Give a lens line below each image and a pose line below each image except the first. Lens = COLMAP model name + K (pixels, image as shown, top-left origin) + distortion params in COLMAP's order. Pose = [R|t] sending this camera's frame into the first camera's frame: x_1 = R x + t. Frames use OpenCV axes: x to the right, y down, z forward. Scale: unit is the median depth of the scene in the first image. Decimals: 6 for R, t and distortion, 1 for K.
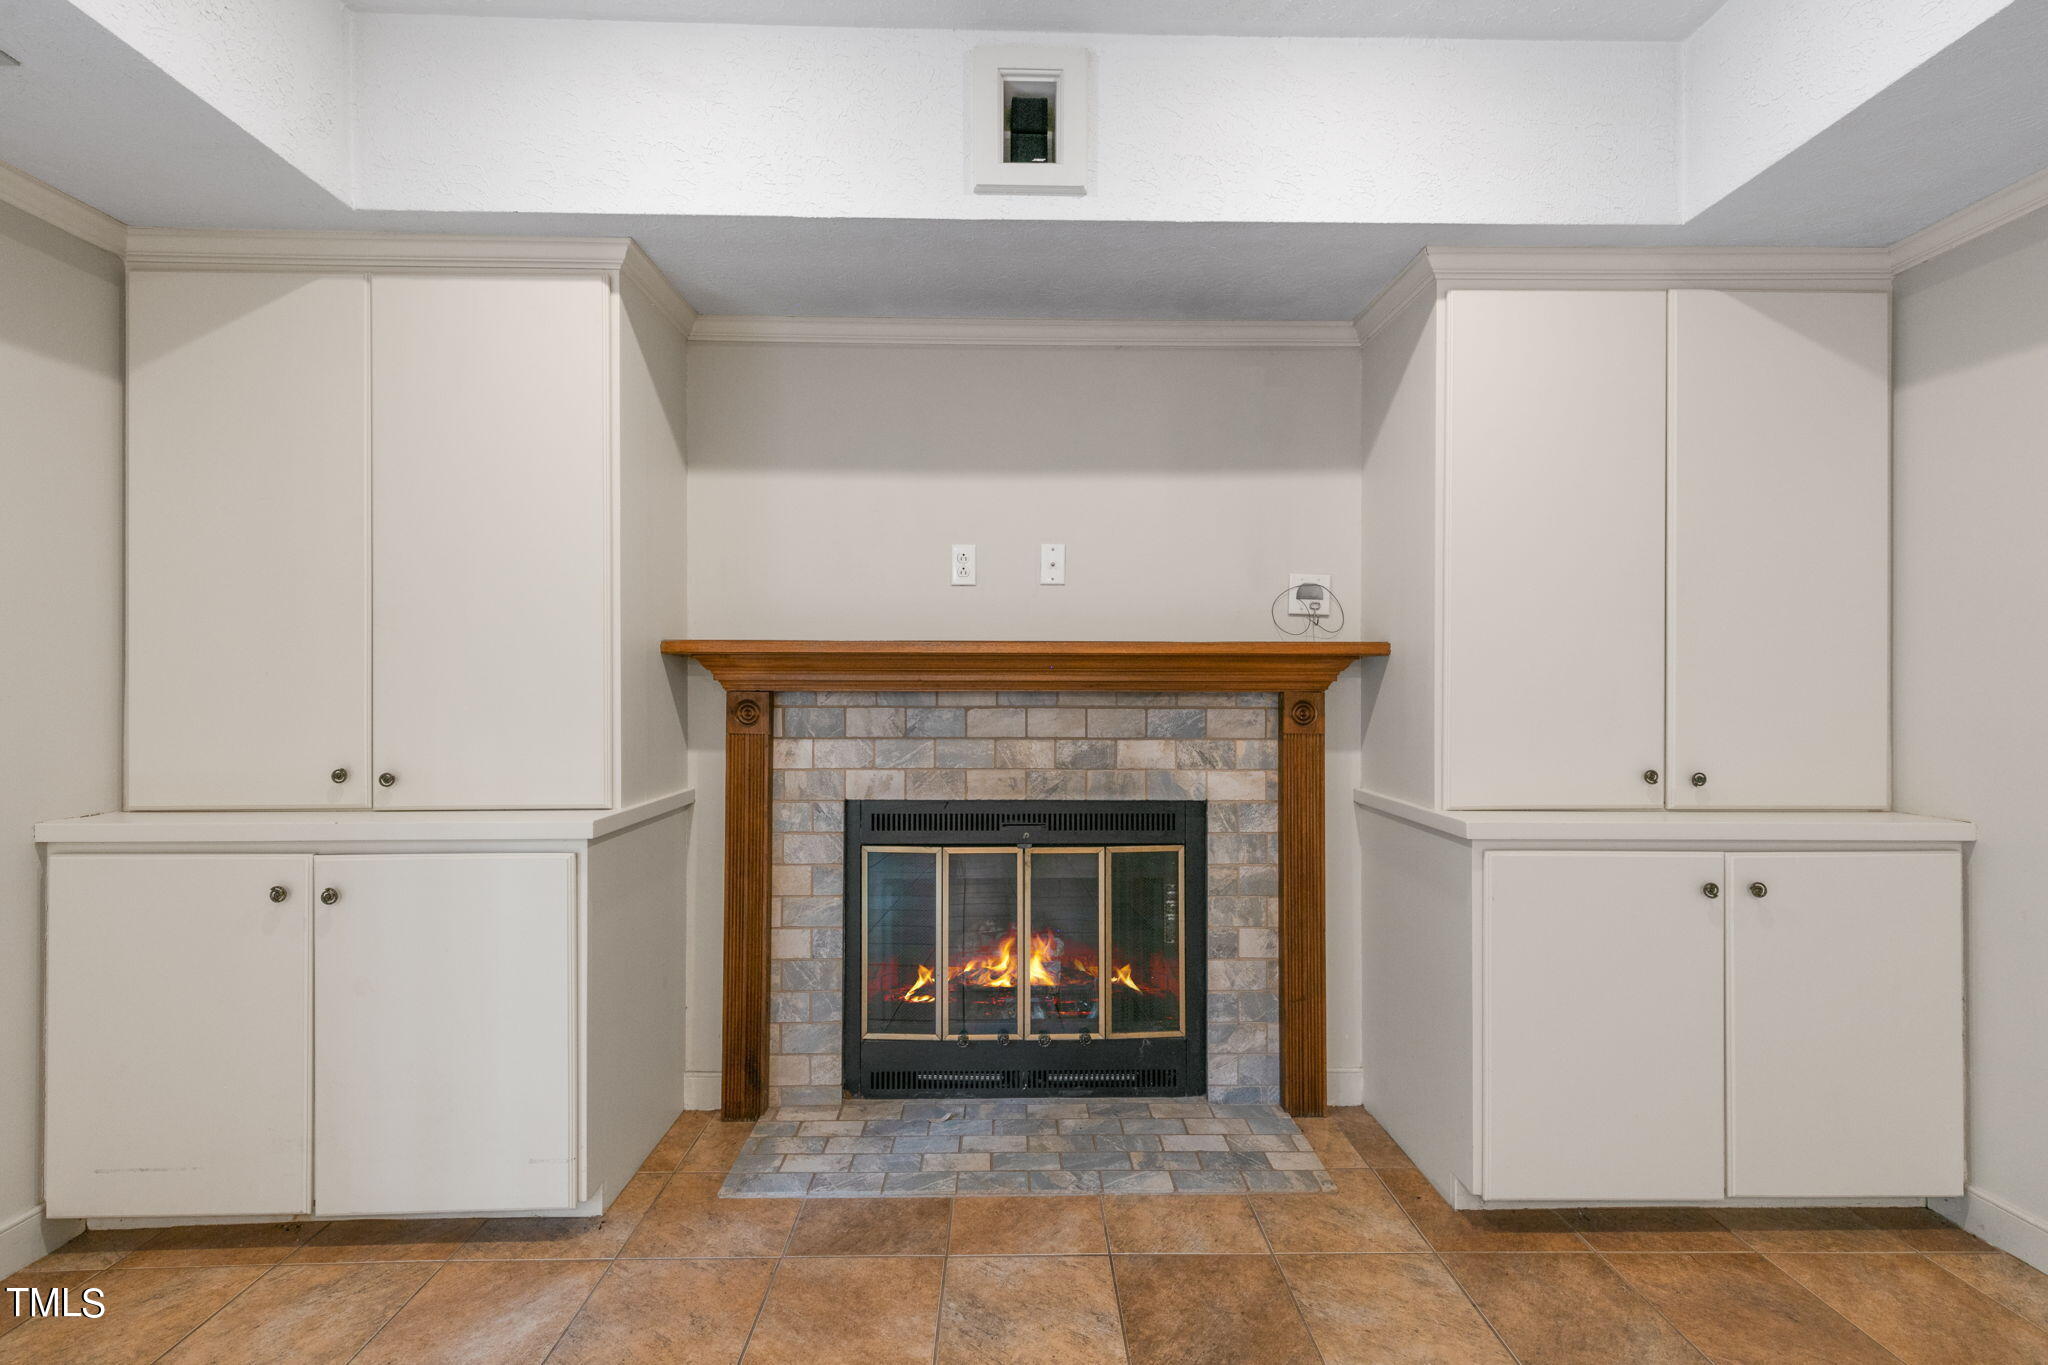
lens RADIAL K [[929.7, 0, 1027.6], [0, 929.7, 684.7], [0, 0, 1]] dist [0.009776, -0.002707]
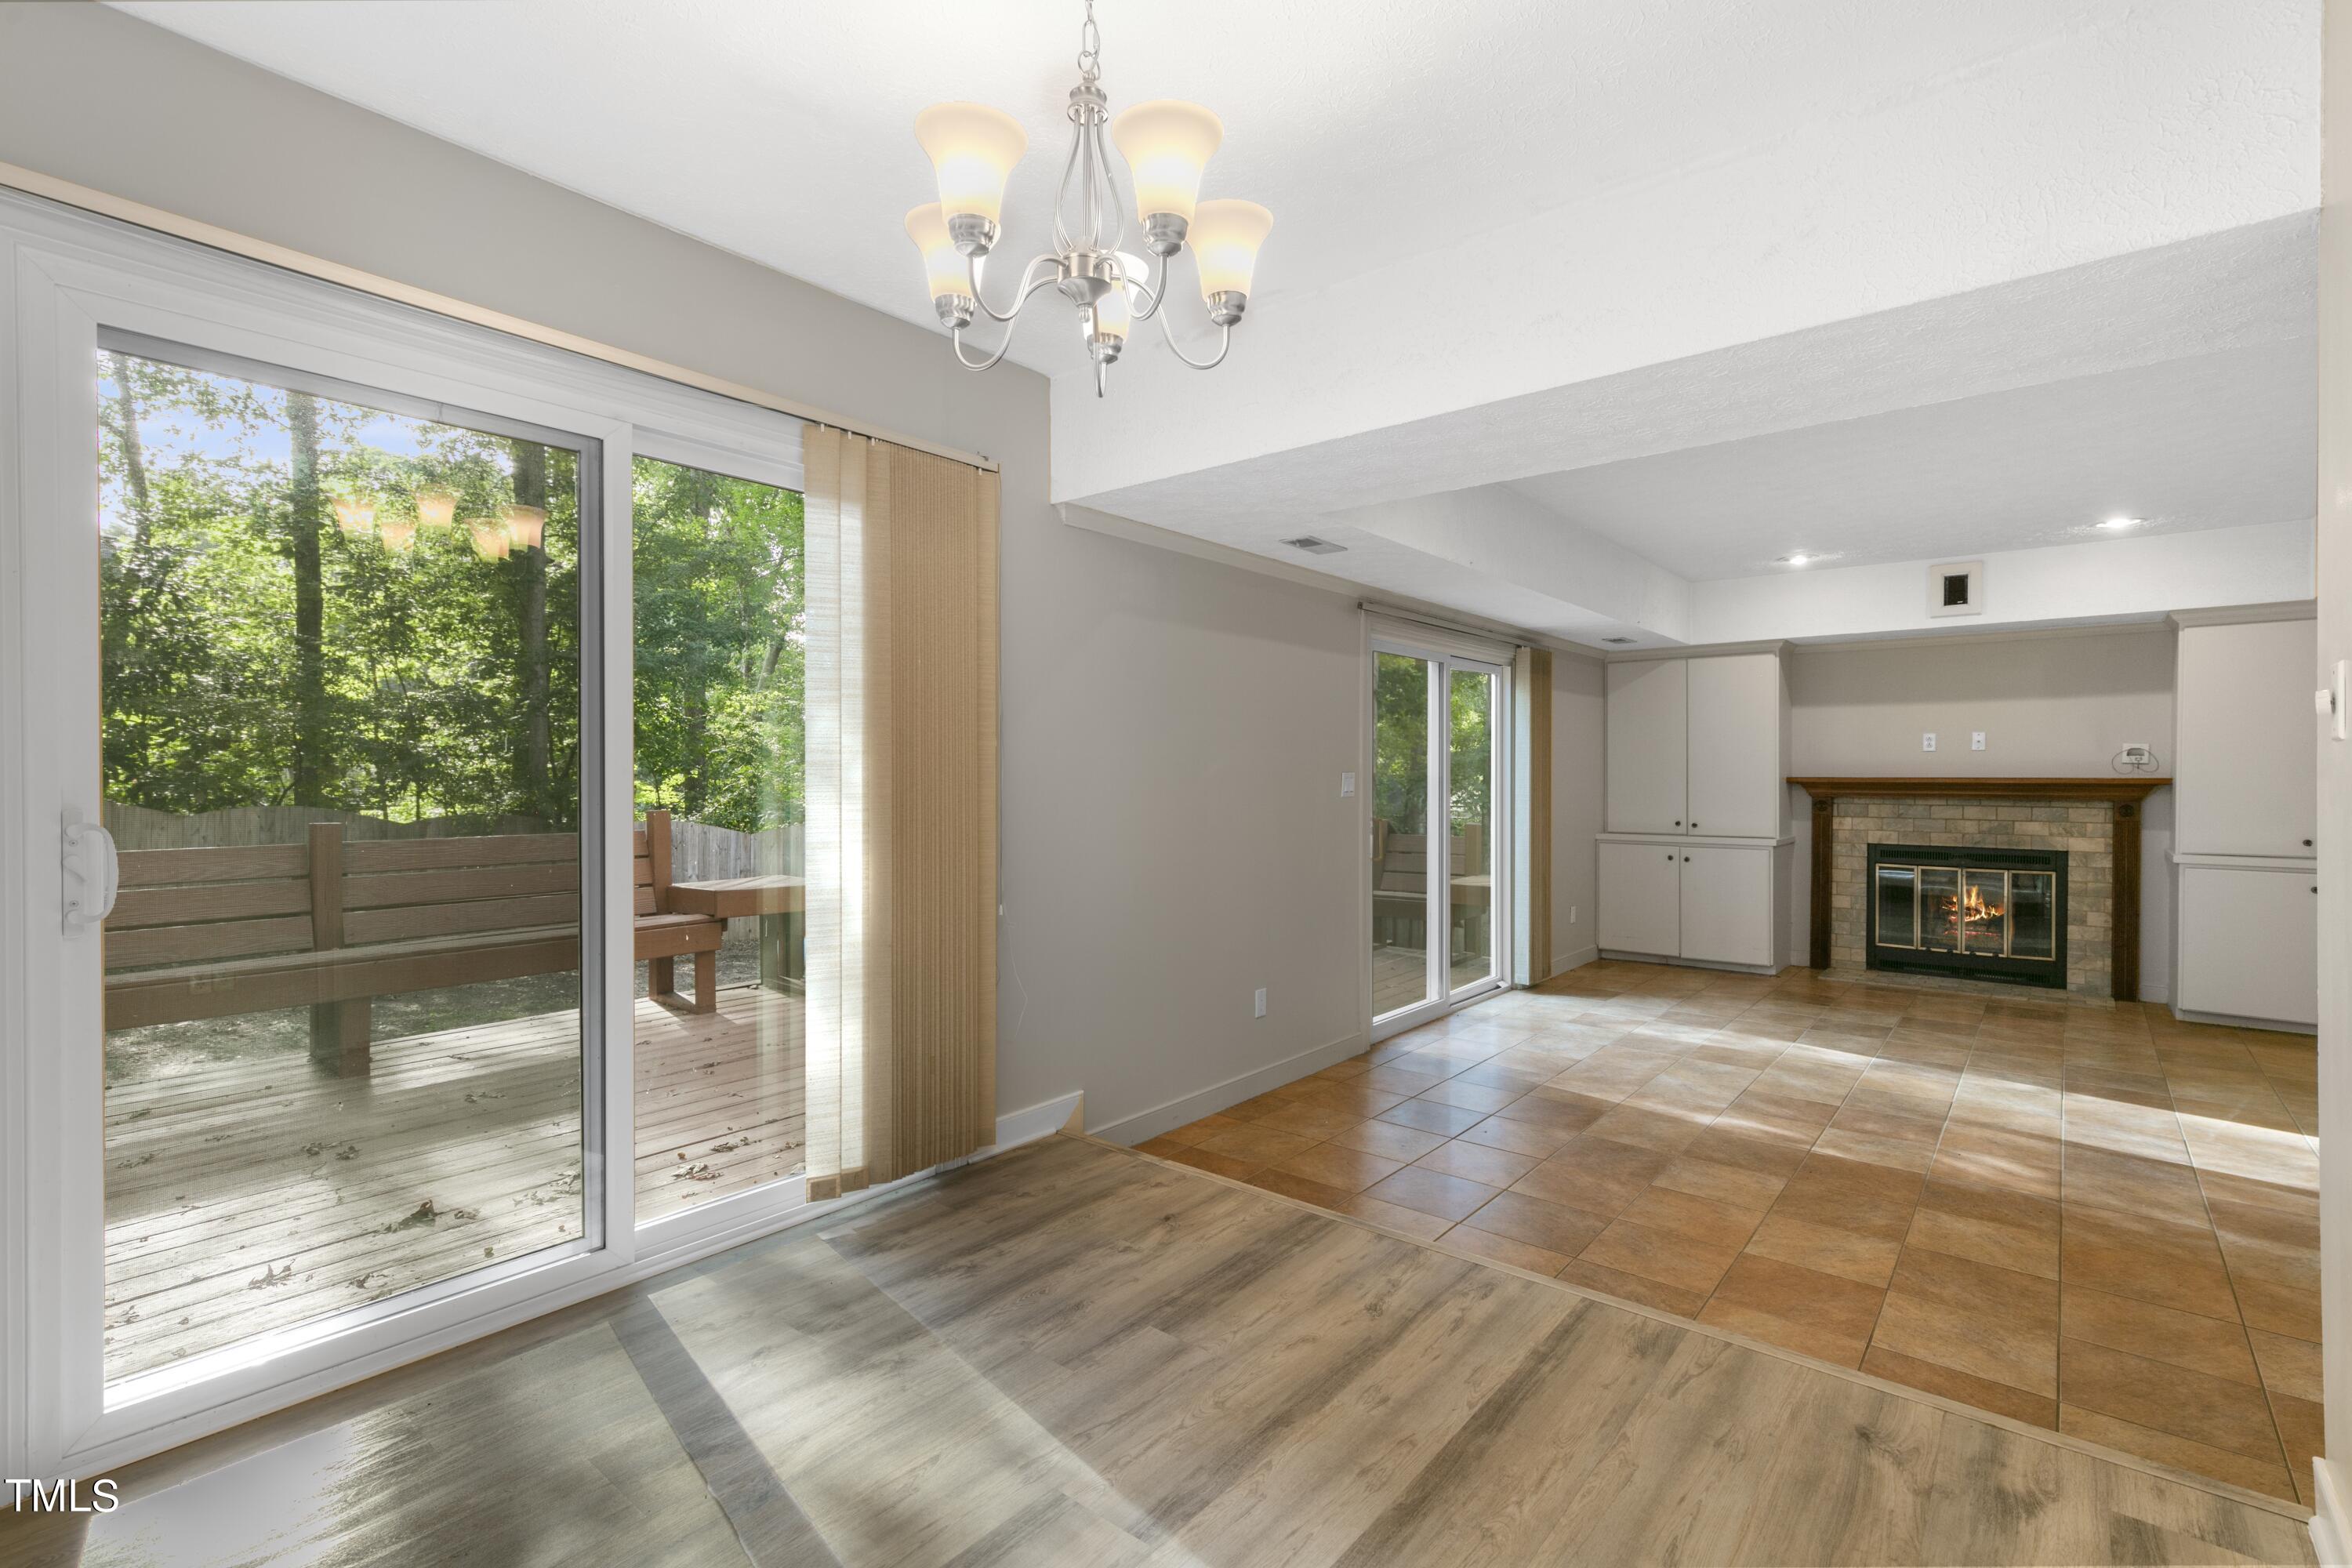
lens RADIAL K [[1048.9, 0, 1183.5], [0, 1048.9, 781.6], [0, 0, 1]] dist [0.006215, -0.000786]
pose [[0.752735, 0.004374, -0.658309, 0.258013], [0.001369, 0.999965, 0.008210, -0.058846], [0.658322, -0.007081, 0.752703, -2.191546]]
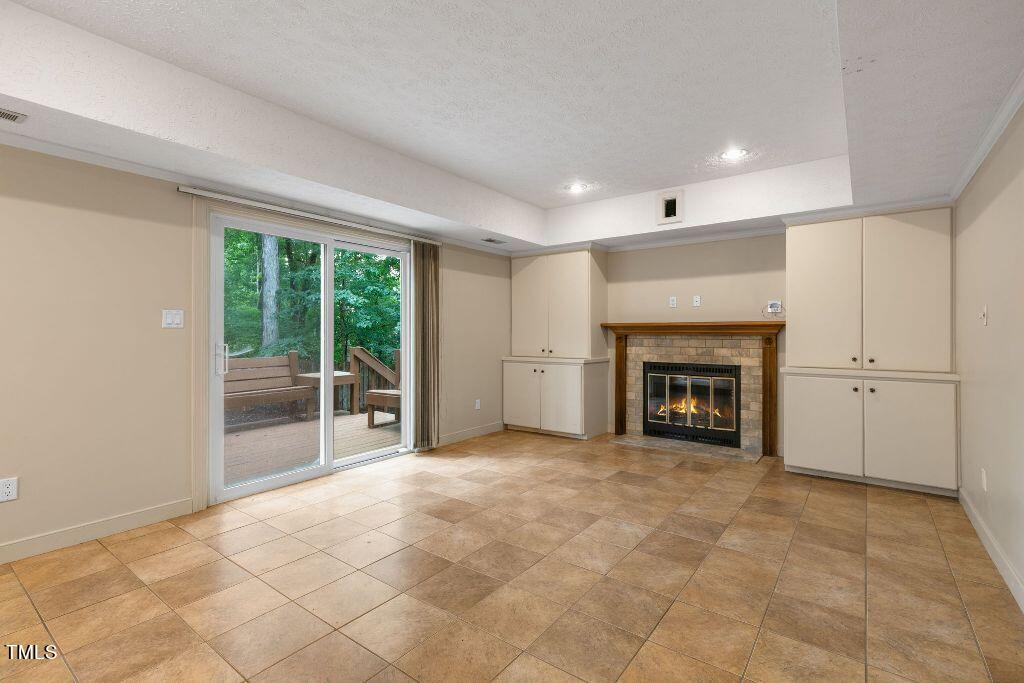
lens RADIAL K [[464.8, 0, 512.3], [0, 464.8, 331.0], [0, 0, 1]] dist [0.009776, -0.002707]
pose [[0.786298, -0.004256, -0.617833, 0.617560], [0.001429, 0.999986, -0.005071, -0.000511], [0.617846, 0.003105, 0.786293, -0.965909]]
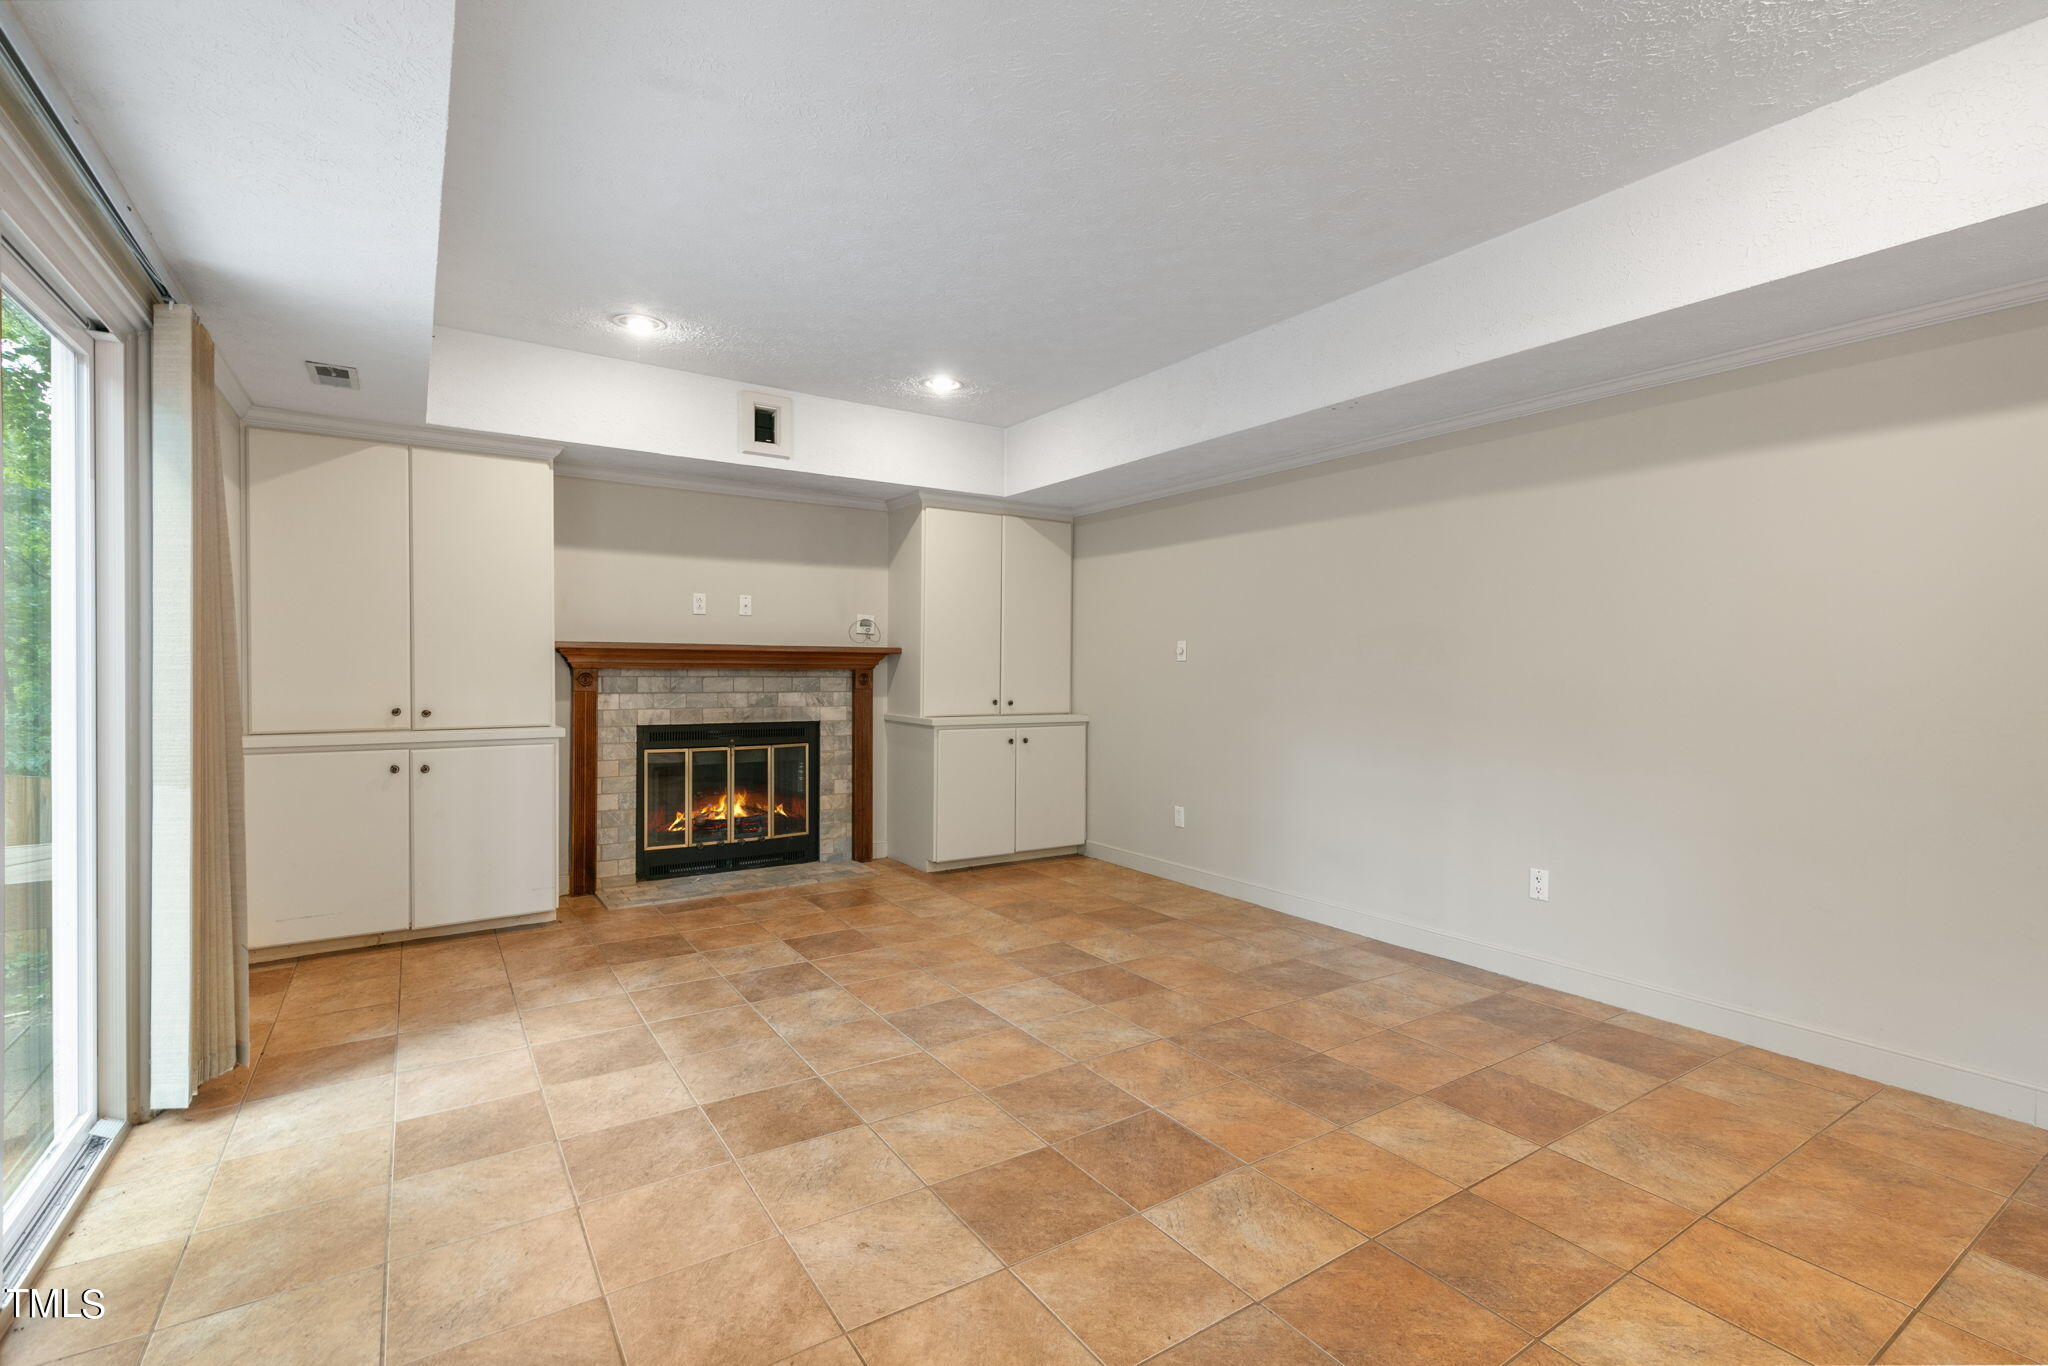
lens RADIAL K [[929.7, 0, 1022.0], [0, 929.7, 673.6], [0, 0, 1]] dist [0.009776, -0.002707]
pose [[0.849616, 0.000973, 0.527401, -0.536934], [-0.006335, 0.999945, 0.008361, -0.003401], [-0.527364, -0.010445, 0.849576, -1.045604]]
